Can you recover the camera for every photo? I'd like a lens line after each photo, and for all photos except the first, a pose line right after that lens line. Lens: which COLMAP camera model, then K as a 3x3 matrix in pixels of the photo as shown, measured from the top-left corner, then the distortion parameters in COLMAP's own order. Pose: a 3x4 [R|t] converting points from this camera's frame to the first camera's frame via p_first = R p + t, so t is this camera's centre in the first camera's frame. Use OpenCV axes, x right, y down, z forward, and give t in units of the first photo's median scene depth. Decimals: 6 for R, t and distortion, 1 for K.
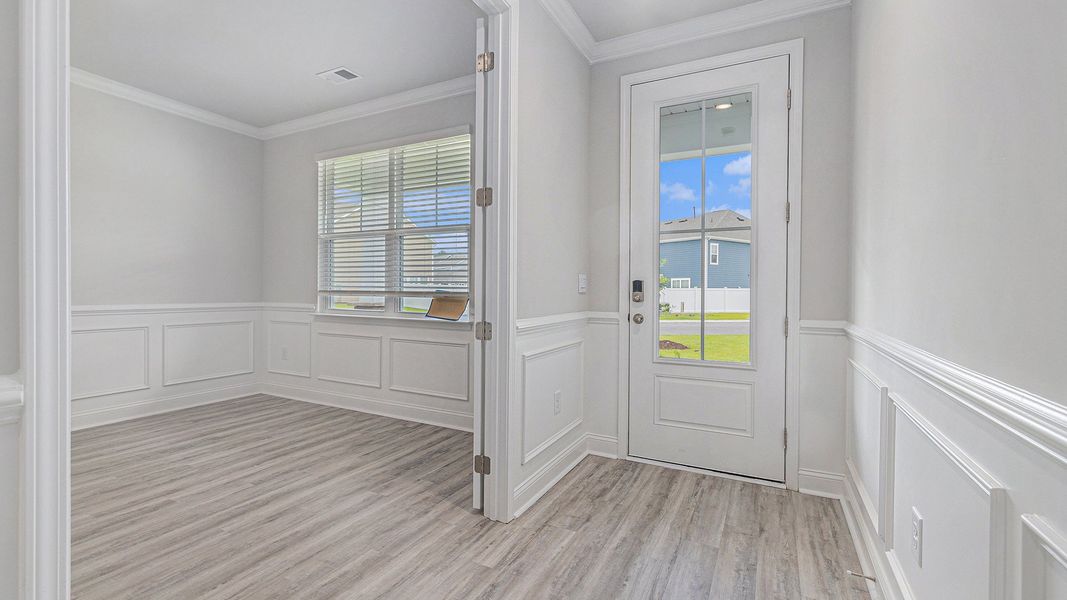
lens RADIAL K [[474.7, 0, 530.1], [0, 474.7, 291.8], [0, 0, 1]] dist [0.002434, -0.000134]
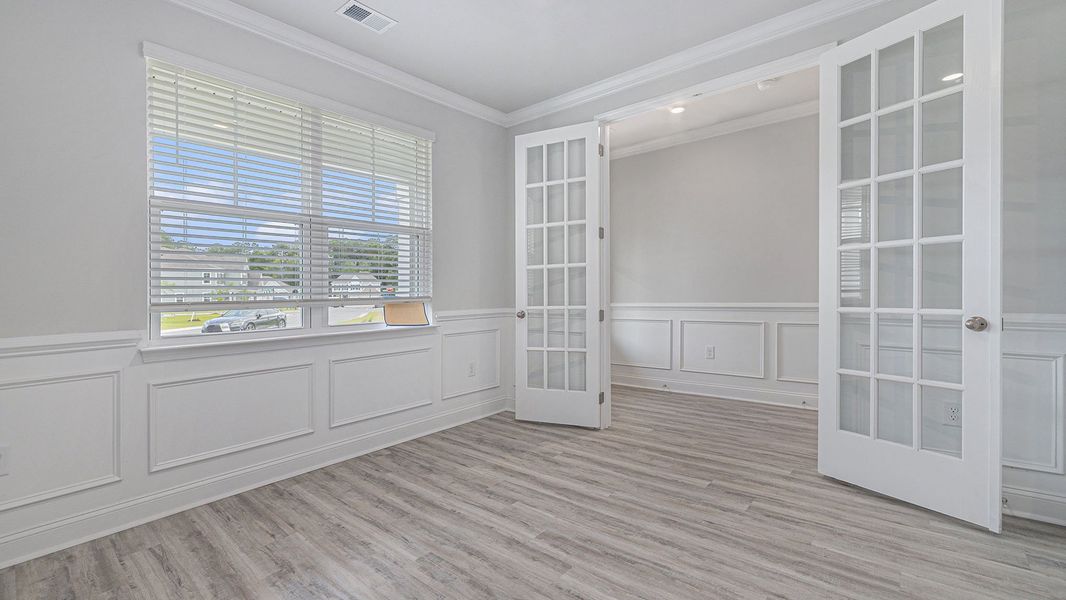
lens RADIAL K [[474.2, 0, 530.4], [0, 474.2, 293.6], [0, 0, 1]] dist [0.002434, -0.000134]
pose [[0.202623, -0.022455, 0.978999, -1.465681], [0.033009, 0.999326, 0.016089, -0.039652], [-0.978700, 0.029056, 0.203227, 0.726431]]
